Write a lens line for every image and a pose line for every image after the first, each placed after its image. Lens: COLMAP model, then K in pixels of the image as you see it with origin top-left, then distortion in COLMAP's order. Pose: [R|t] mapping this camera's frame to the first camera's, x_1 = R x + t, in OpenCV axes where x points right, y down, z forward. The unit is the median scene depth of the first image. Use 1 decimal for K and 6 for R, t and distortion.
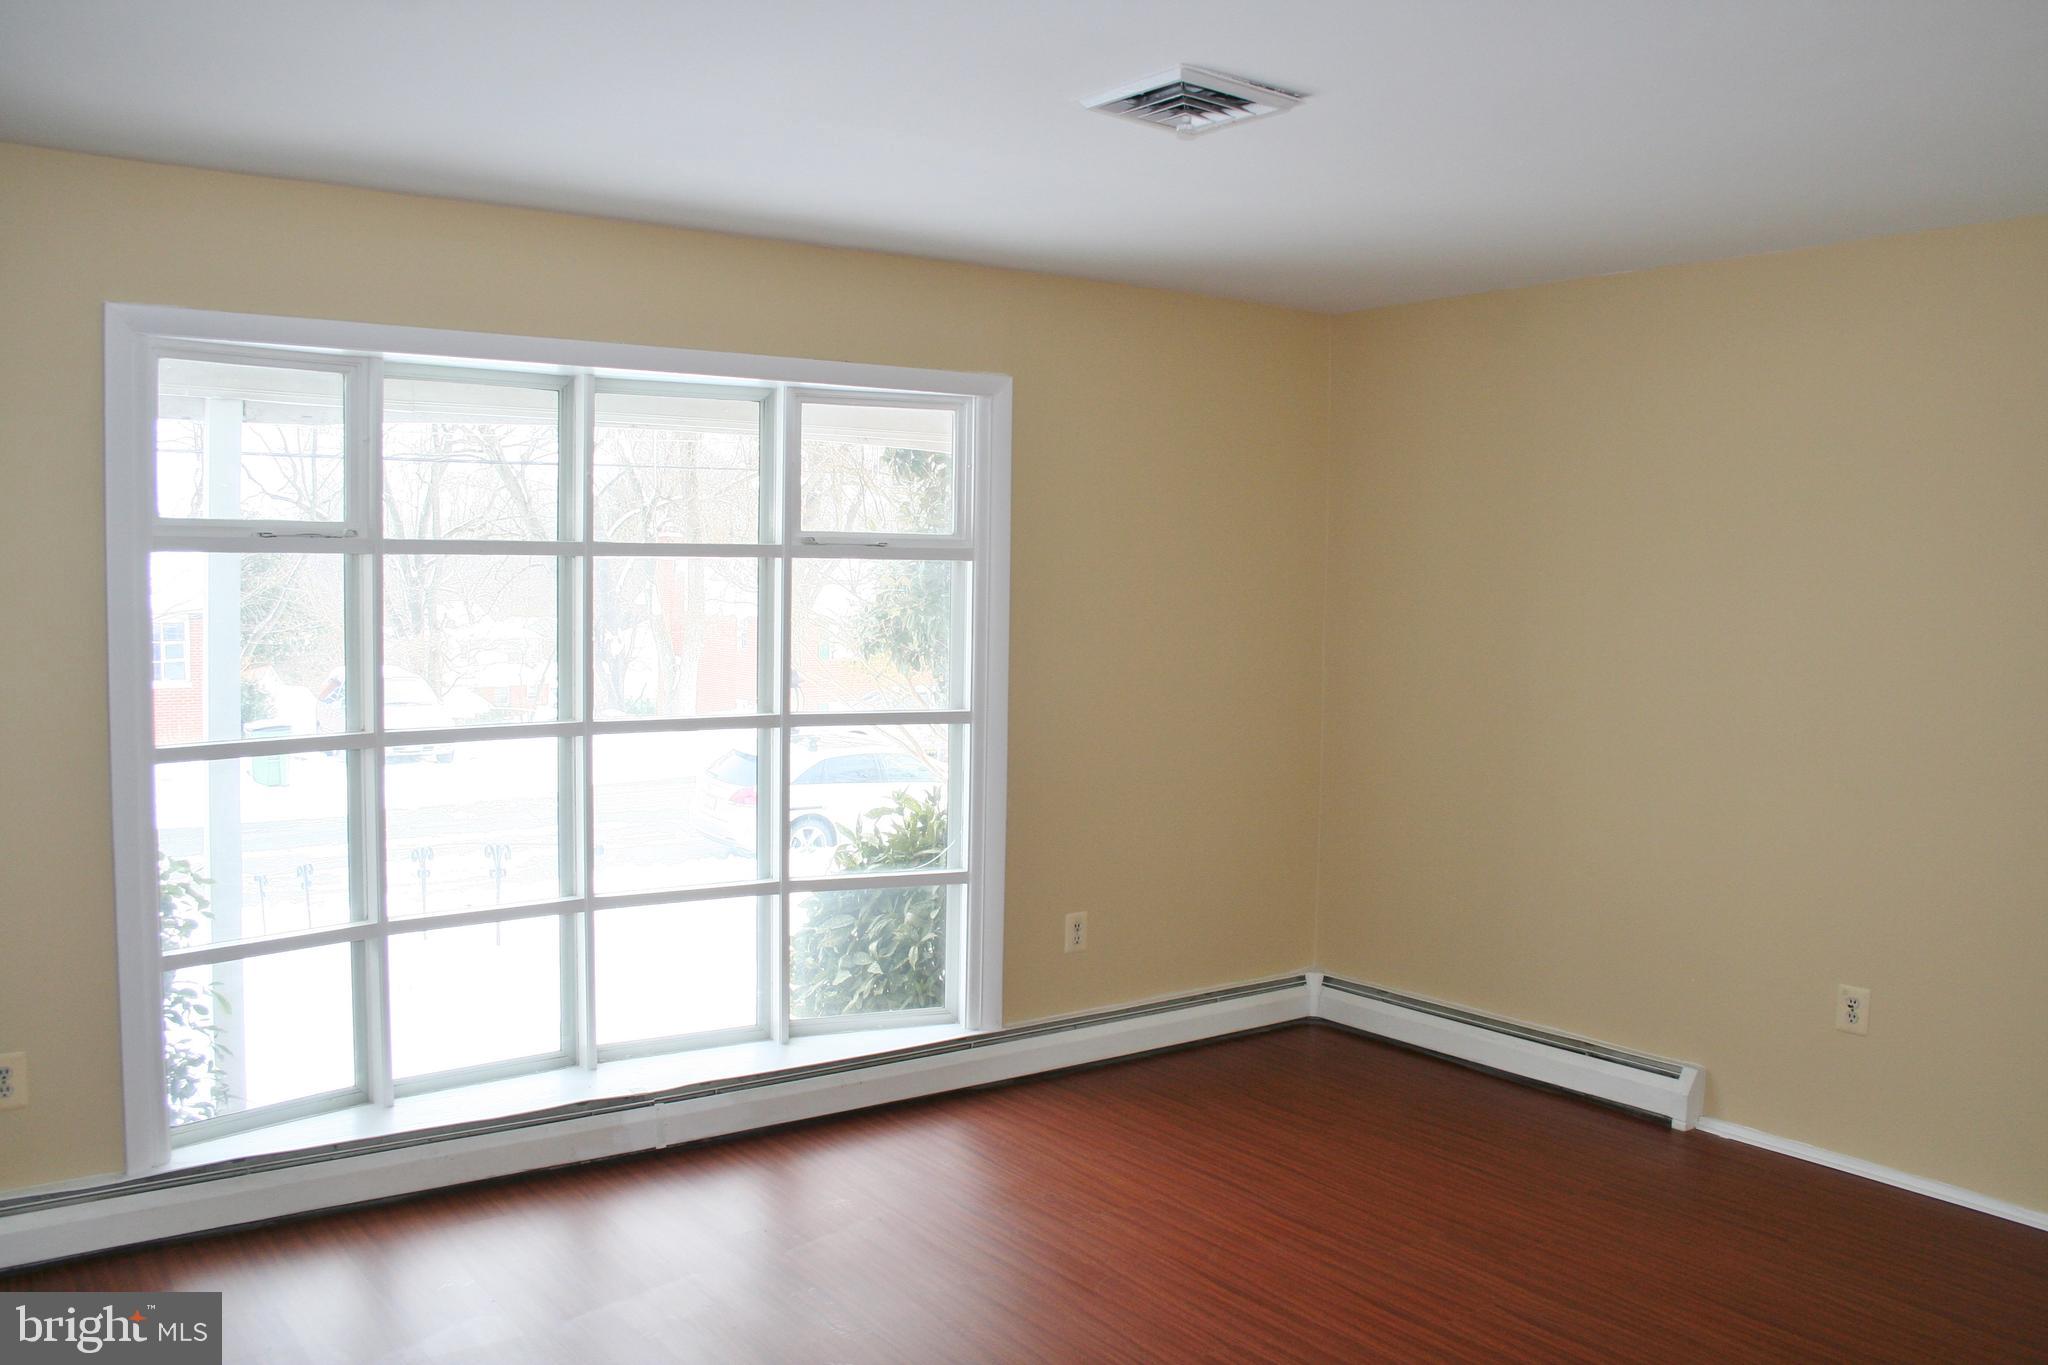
lens RADIAL K [[1741.8, 0, 1001.2], [0, 1741.8, 689.3], [0, 0, 1]] dist [-0.111455, 0.015313]
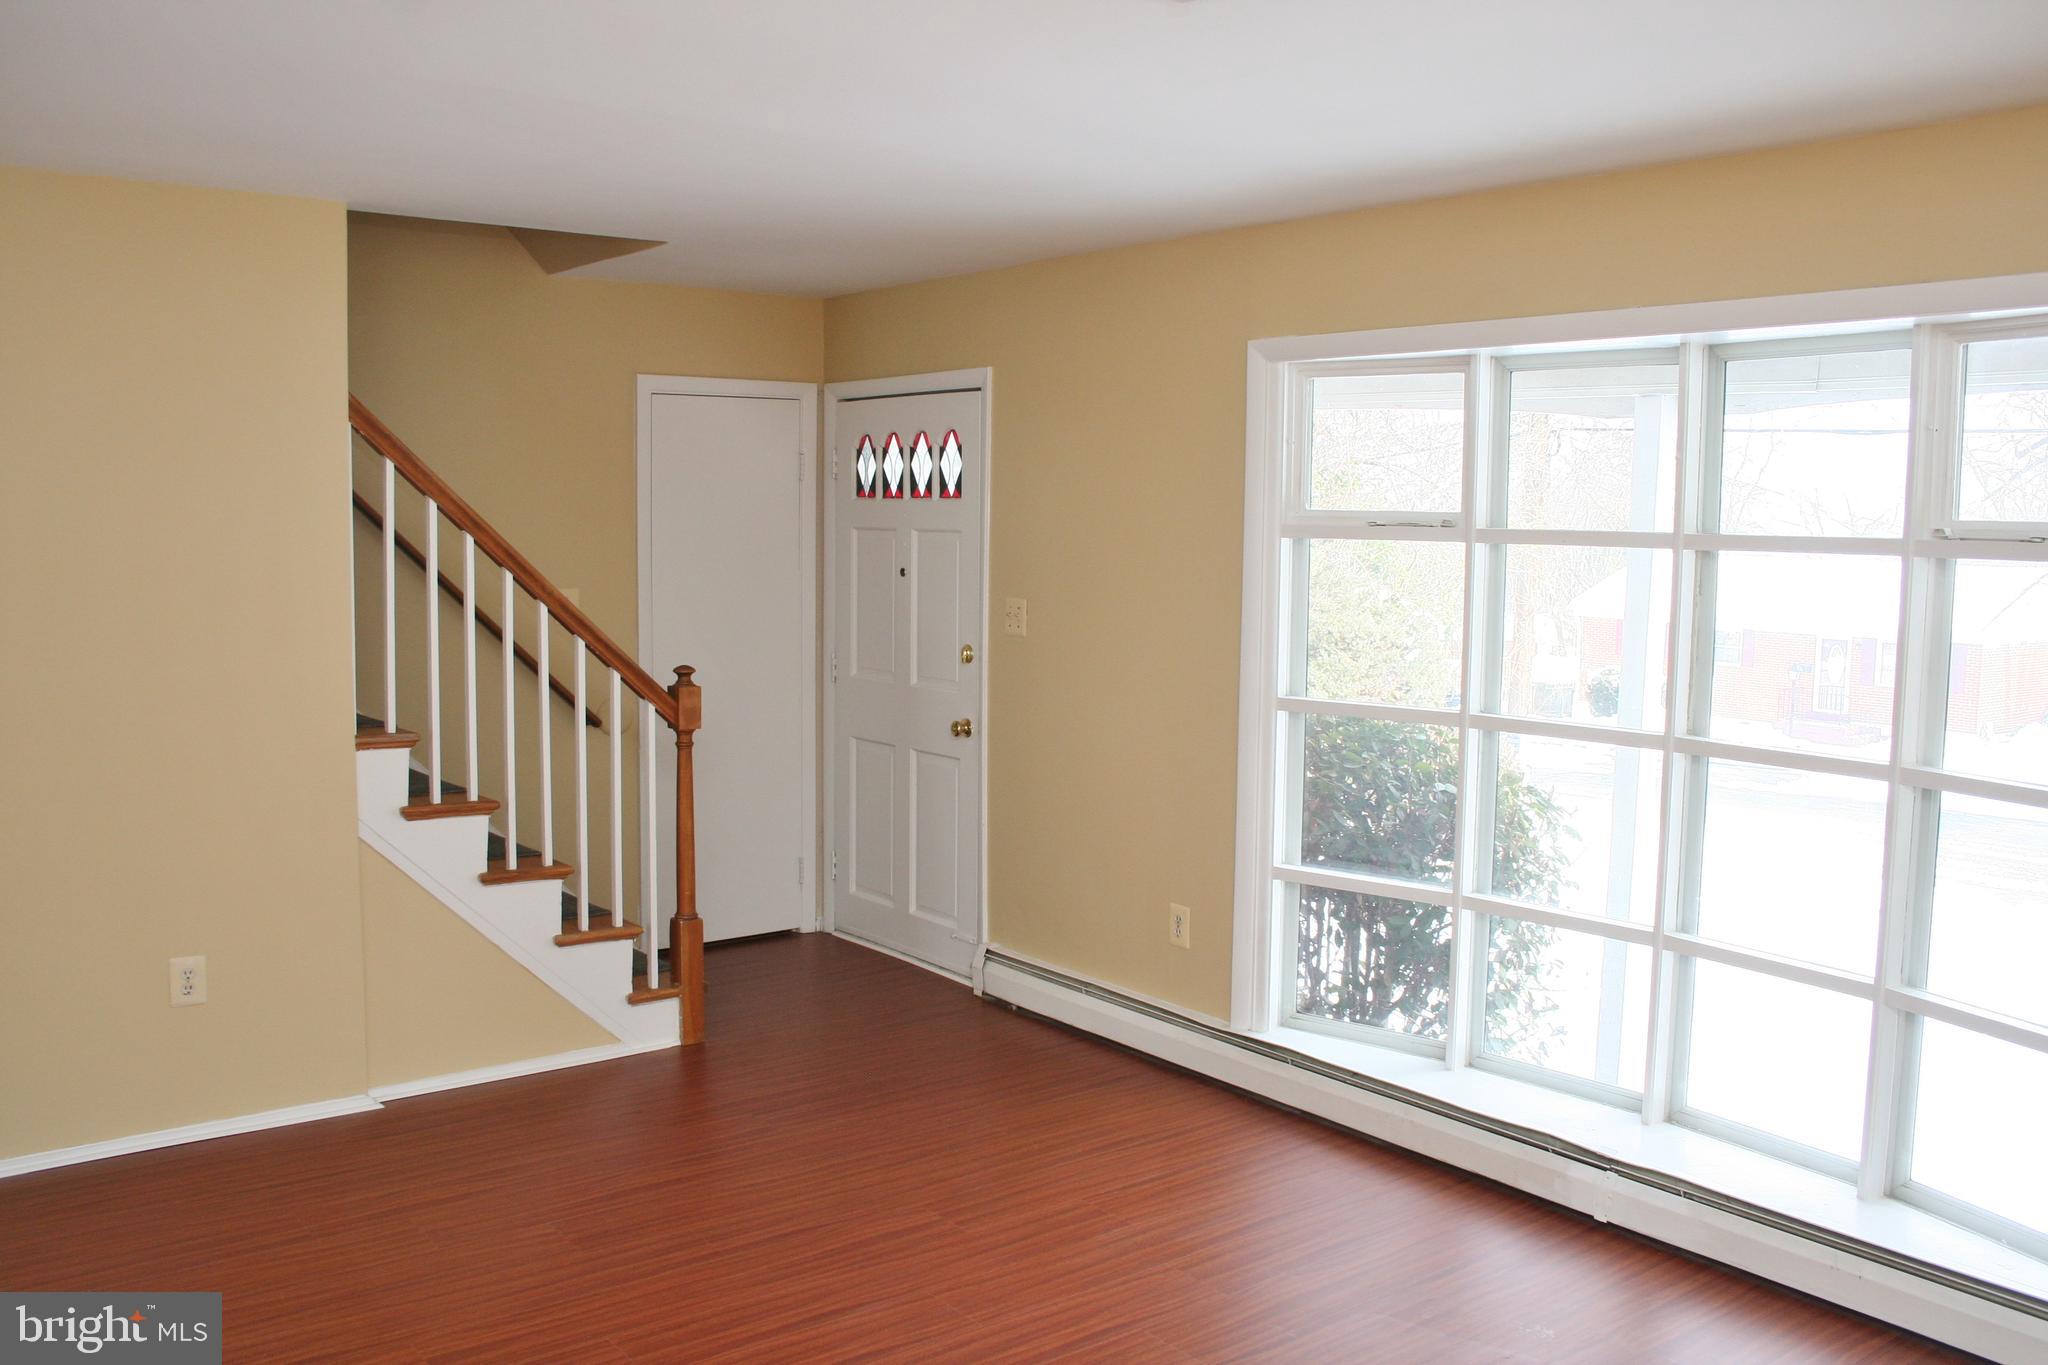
lens RADIAL K [[1741.8, 0, 1001.2], [0, 1741.8, 689.3], [0, 0, 1]] dist [-0.111455, 0.015313]
pose [[0.008074, 0.072243, -0.997354, 0.718396], [-0.105030, 0.991931, 0.071000, -0.035678], [0.994436, 0.104179, 0.015597, 0.726083]]
